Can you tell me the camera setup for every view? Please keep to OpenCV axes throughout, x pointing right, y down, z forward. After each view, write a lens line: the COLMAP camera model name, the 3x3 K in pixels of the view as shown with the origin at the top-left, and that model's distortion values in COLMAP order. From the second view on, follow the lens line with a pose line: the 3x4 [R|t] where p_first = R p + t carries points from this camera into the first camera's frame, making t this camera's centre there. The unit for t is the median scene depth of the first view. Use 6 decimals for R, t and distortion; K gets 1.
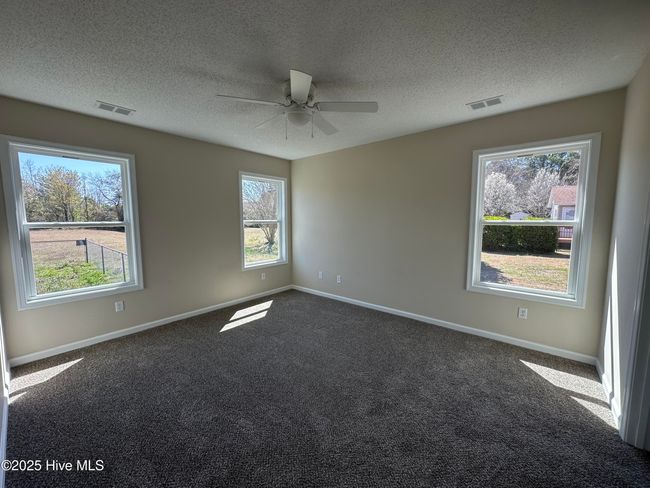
lens RADIAL K [[260.2, 0, 327.5], [0, 260.2, 241.7], [0, 0, 1]] dist [0.000513, 0.001140]
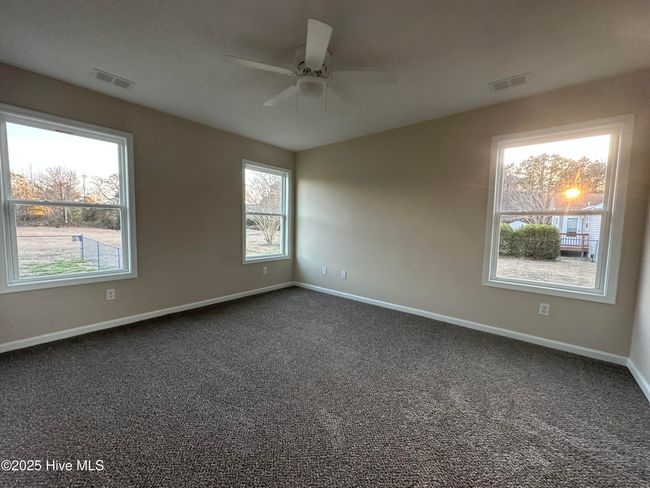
lens RADIAL K [[260.2, 0, 328.4], [0, 260.2, 241.1], [0, 0, 1]] dist [0.000513, 0.001140]
pose [[0.999739, 0.021892, 0.006462, -0.035741], [-0.021750, 0.999537, -0.021284, 0.065584], [-0.006925, 0.021138, 0.999753, 0.067020]]
